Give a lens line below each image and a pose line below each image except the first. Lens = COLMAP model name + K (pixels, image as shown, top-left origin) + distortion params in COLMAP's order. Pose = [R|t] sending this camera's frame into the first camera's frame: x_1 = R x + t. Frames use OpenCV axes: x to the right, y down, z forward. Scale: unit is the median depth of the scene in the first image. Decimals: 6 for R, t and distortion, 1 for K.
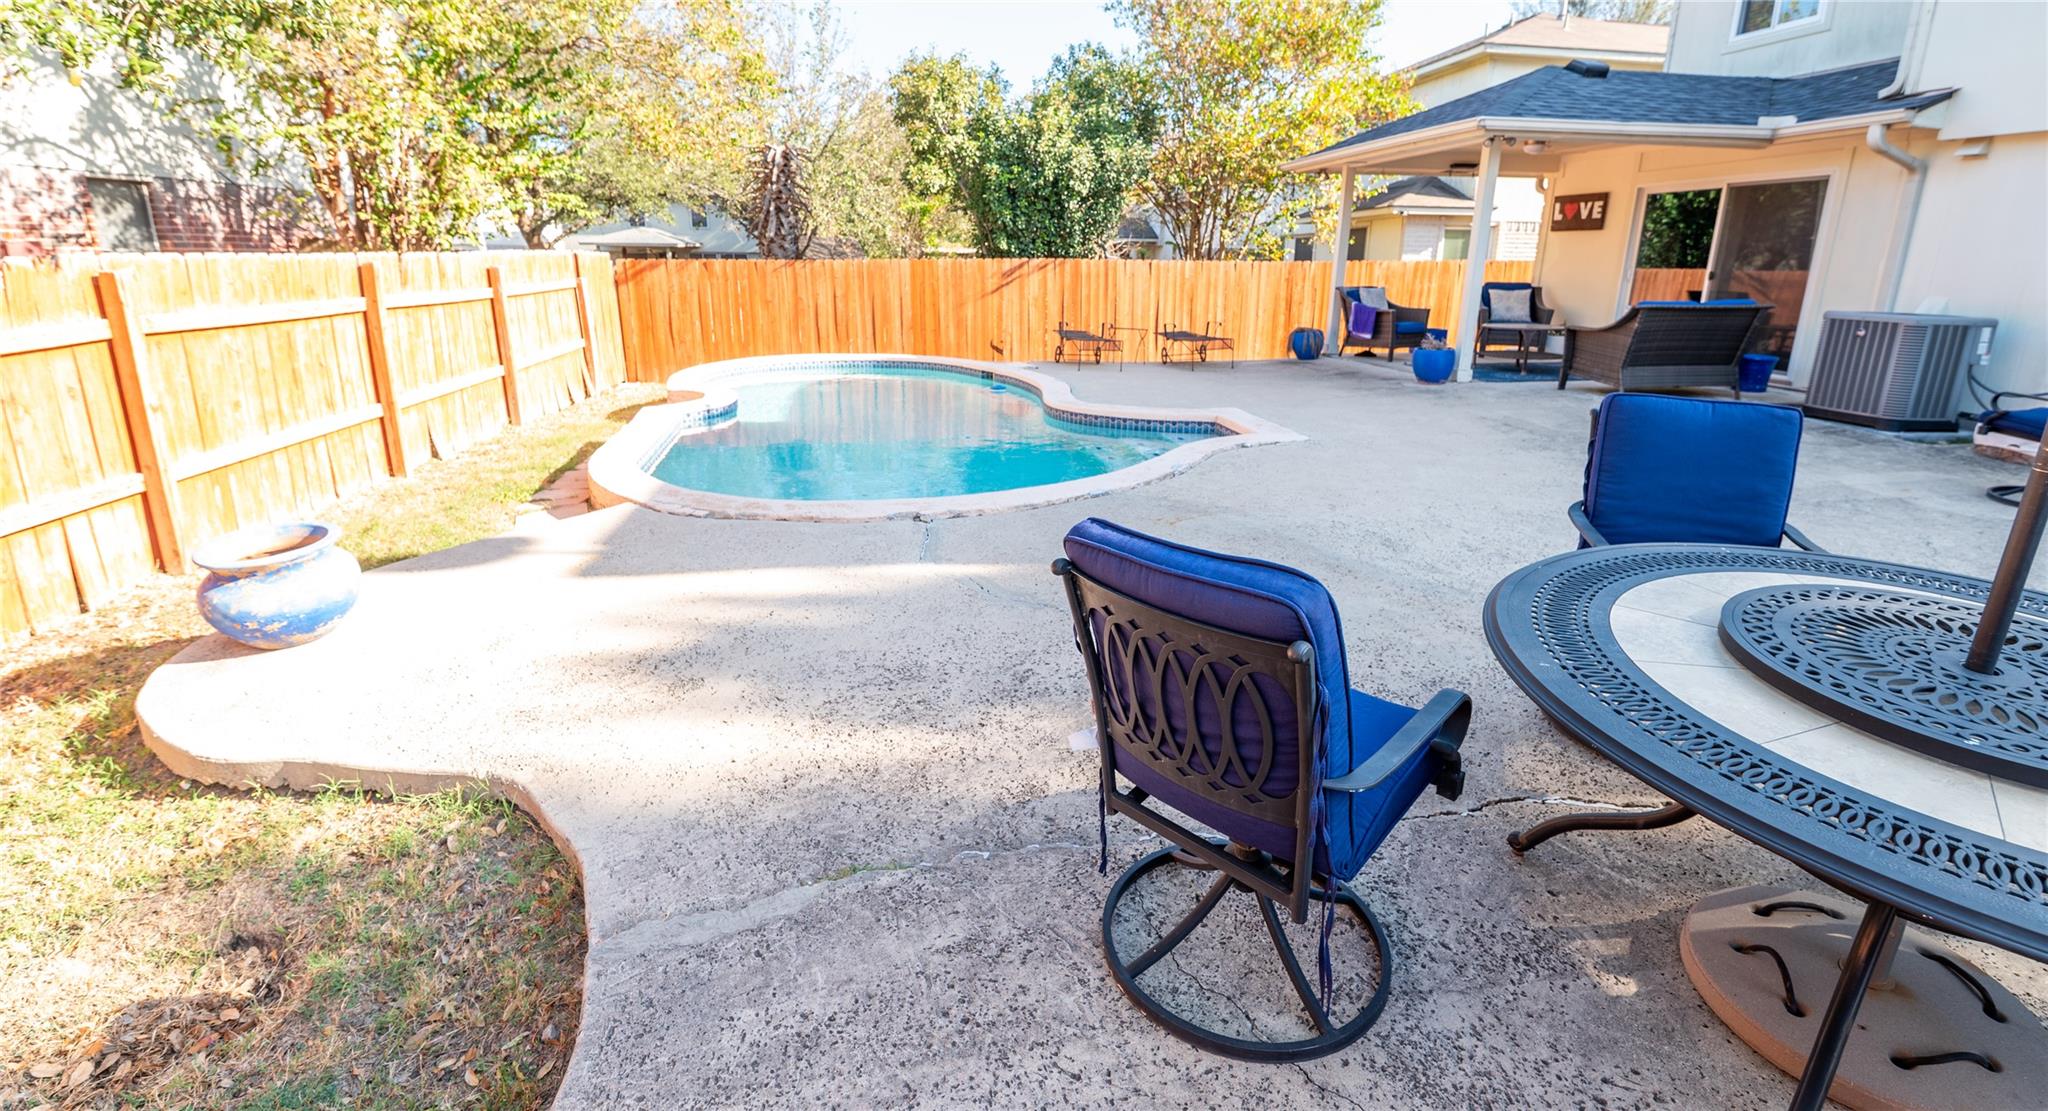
lens RADIAL K [[918.2, 0, 1028.4], [0, 918.2, 509.1], [0, 0, 1]] dist [-0.003198, -0.006815]
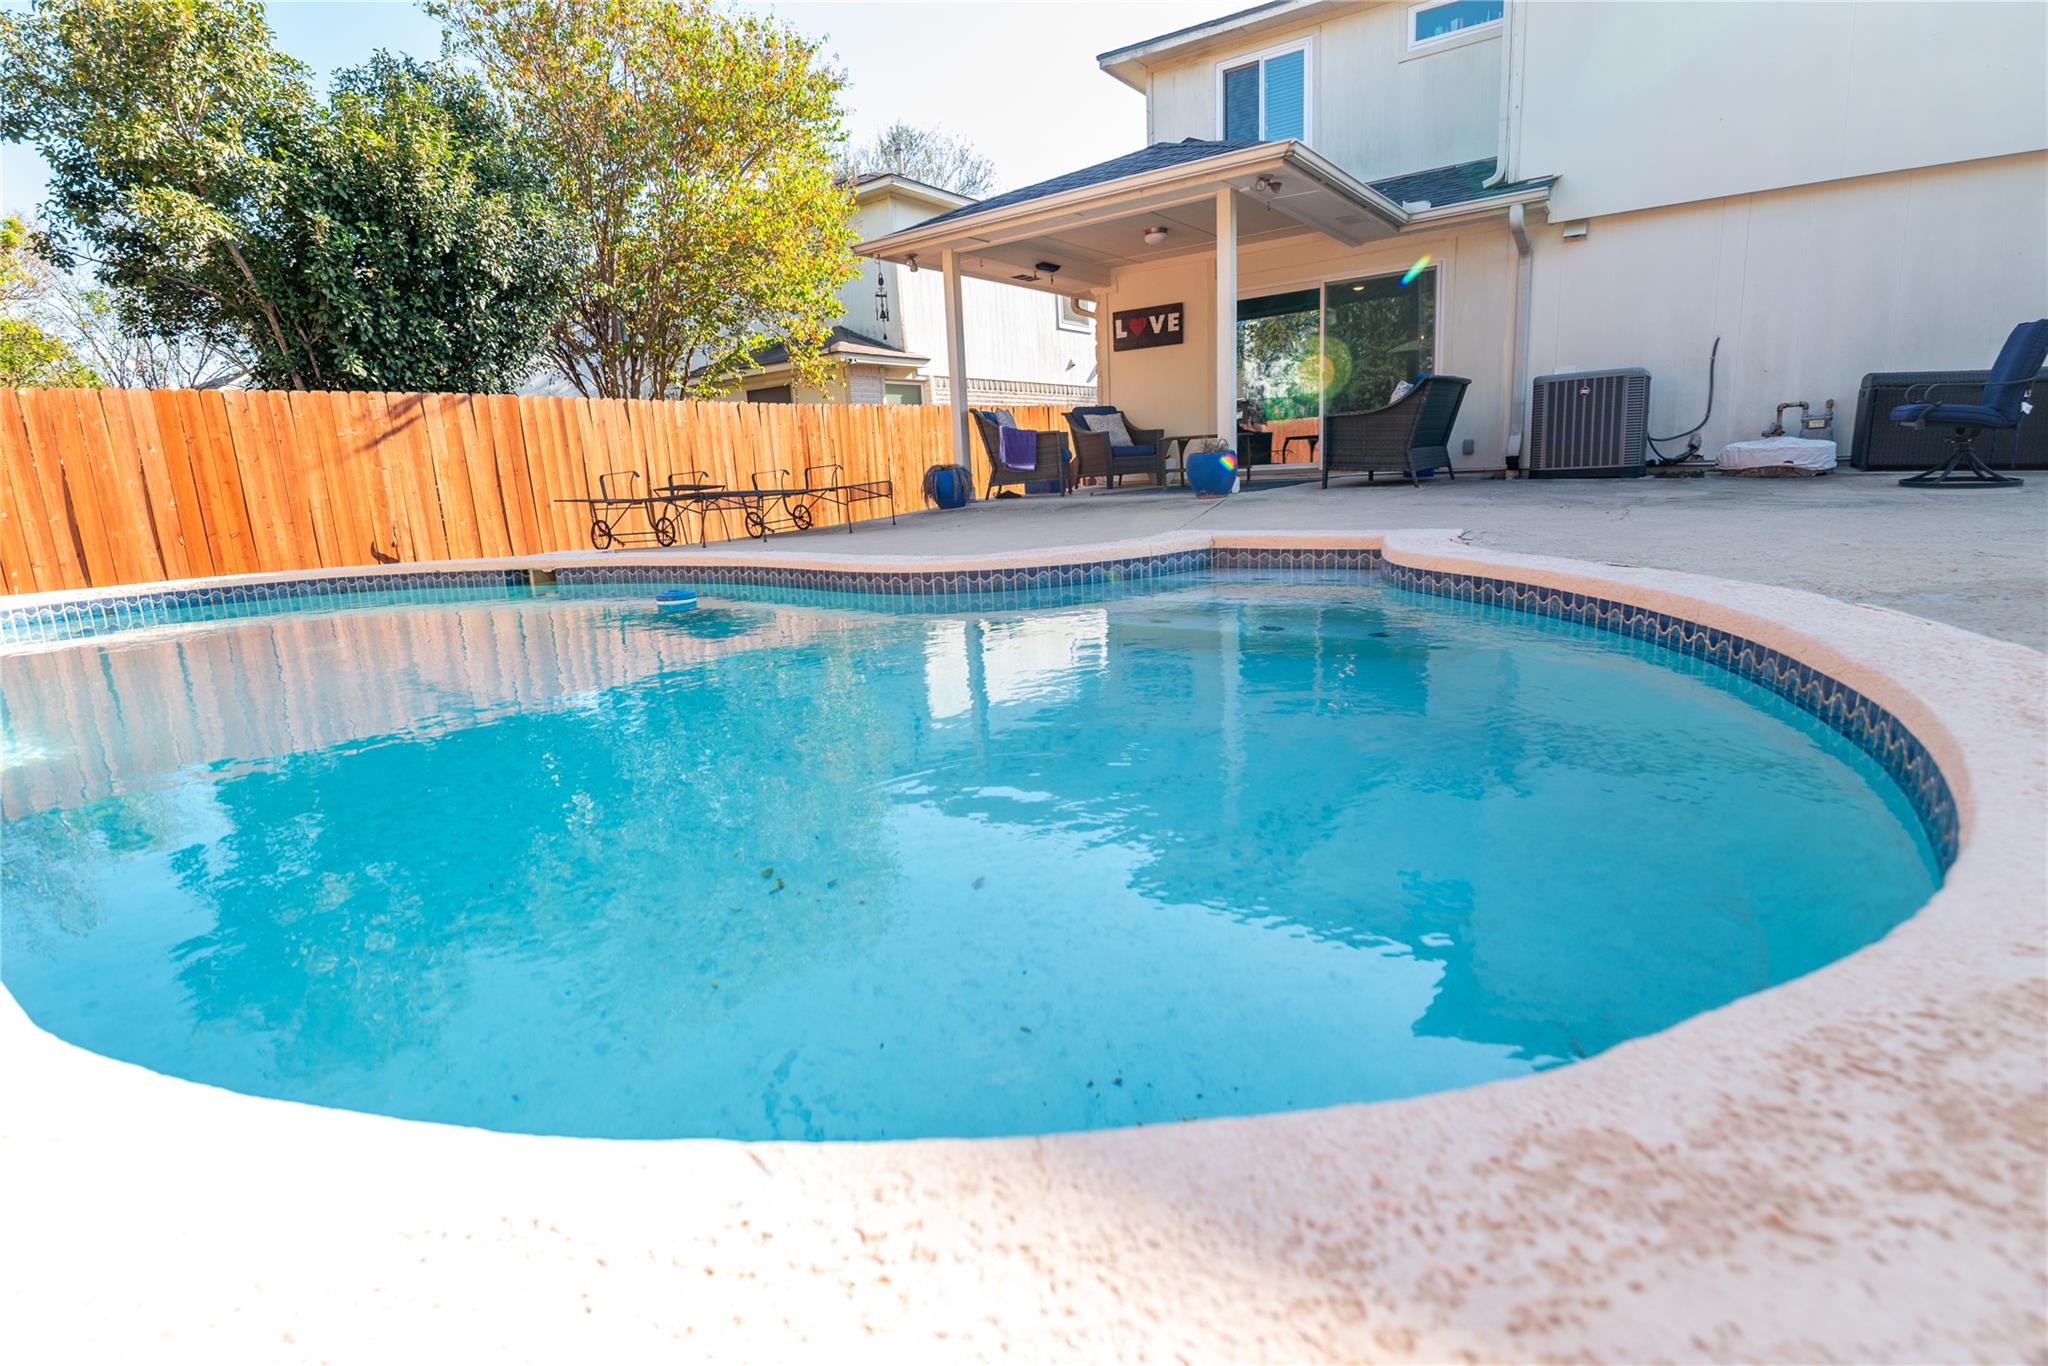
lens RADIAL K [[945.0, 0, 1009.0], [0, 945.0, 673.2], [0, 0, 1]] dist [0.000106, -0.004364]
pose [[0.695885, -0.193150, 0.691691, -0.212650], [0.241697, 0.969957, 0.027691, -0.042050], [-0.676259, 0.147910, 0.721662, 0.428799]]
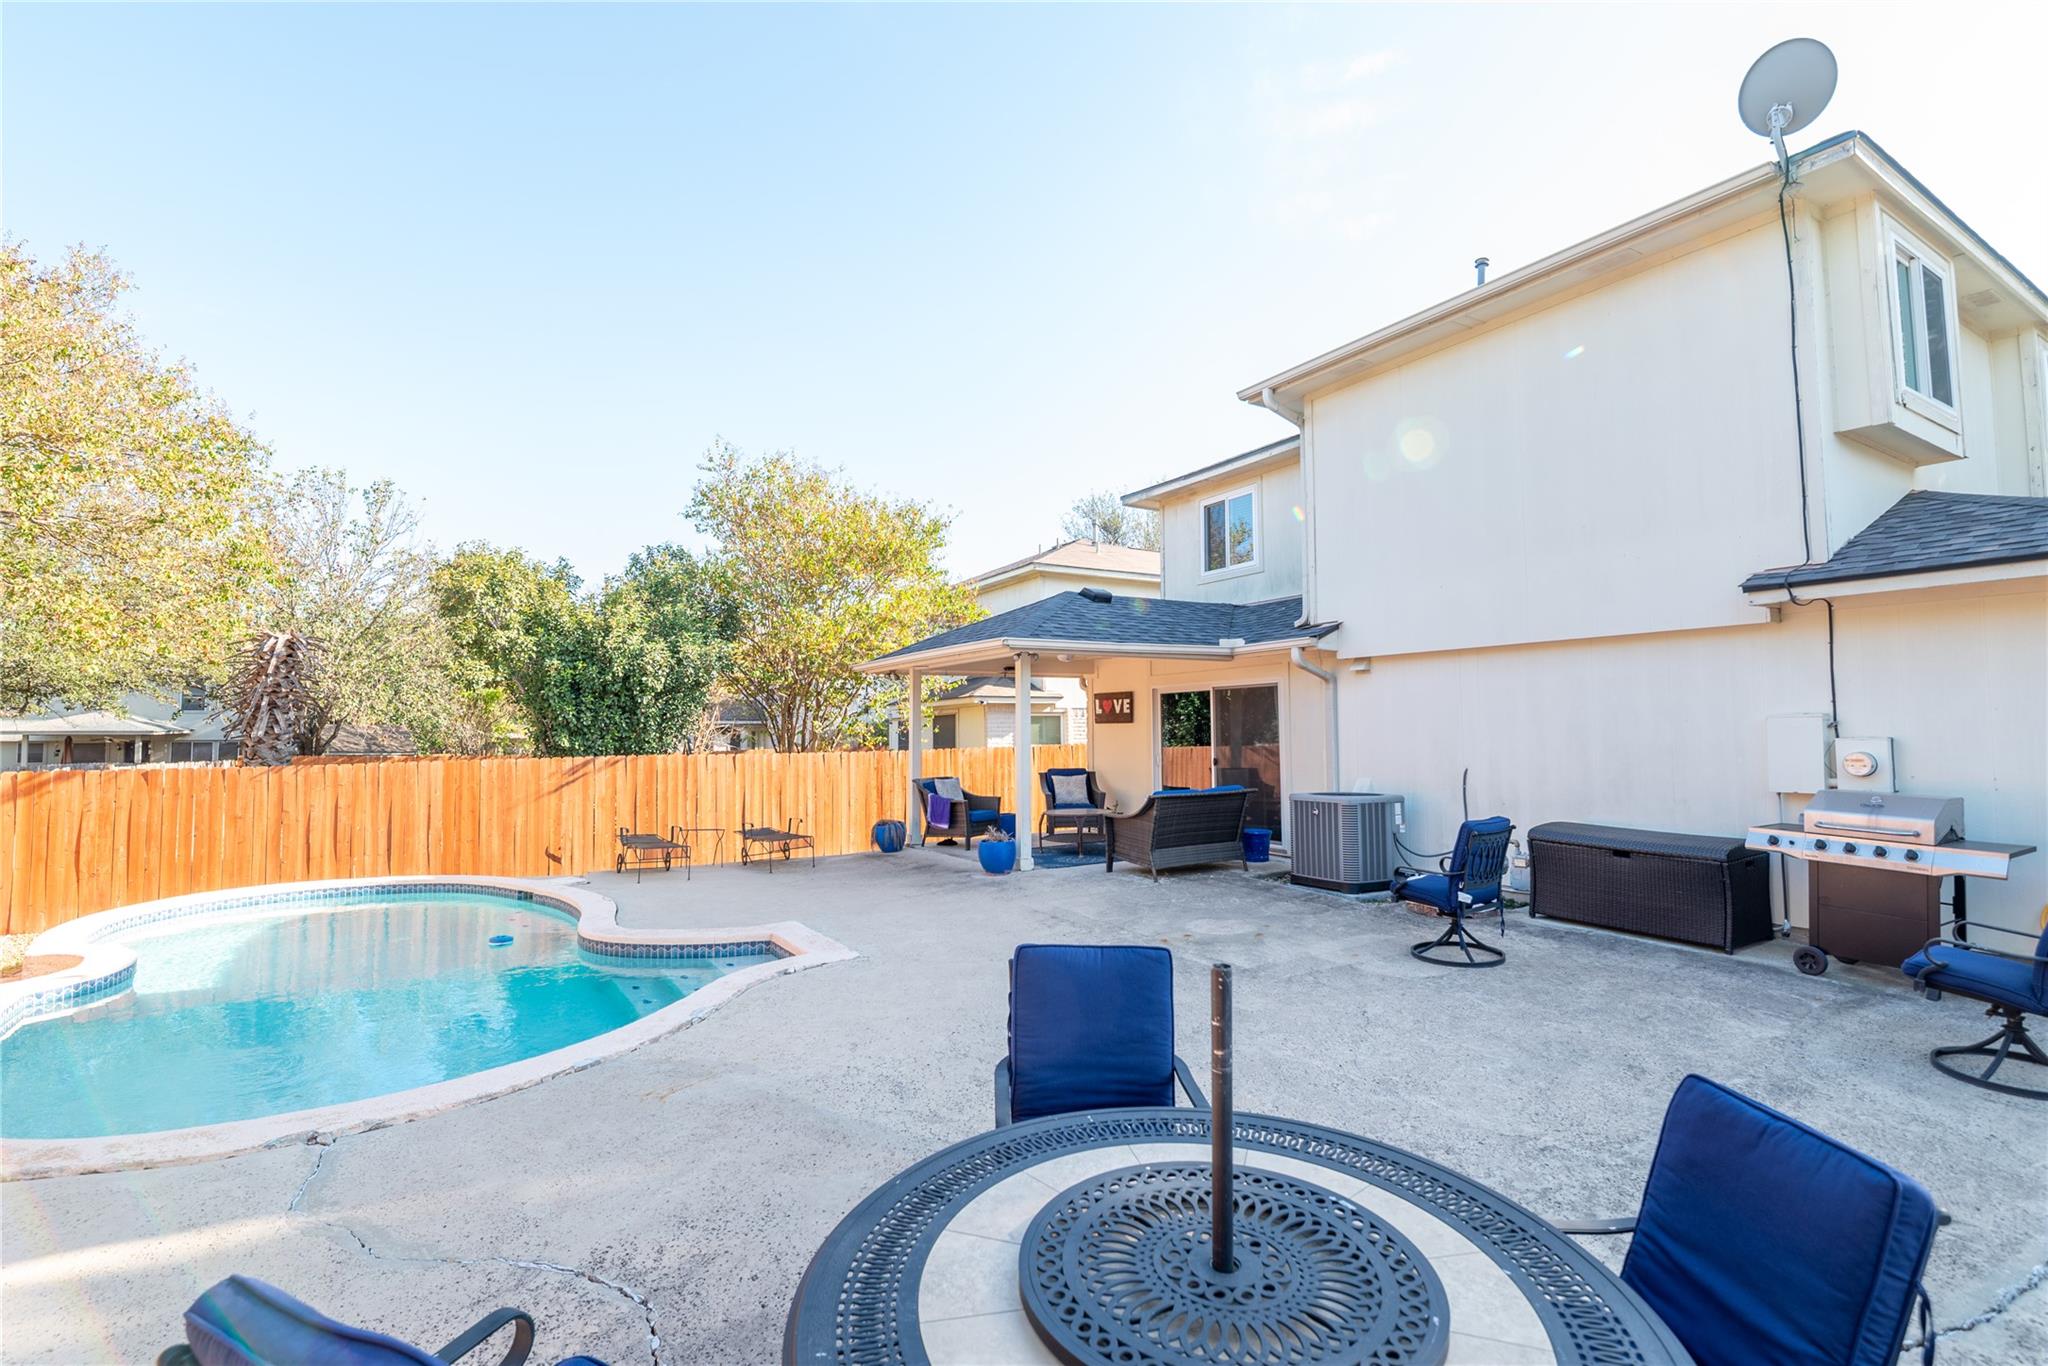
lens RADIAL K [[945.0, 0, 1028.1], [0, 945.0, 667.9], [0, 0, 1]] dist [0.000106, -0.004364]
pose [[0.927008, 0.007109, 0.374974, 0.055206], [0.115965, 0.945391, -0.304611, -0.022042], [-0.356663, 0.325860, 0.875561, -0.011906]]
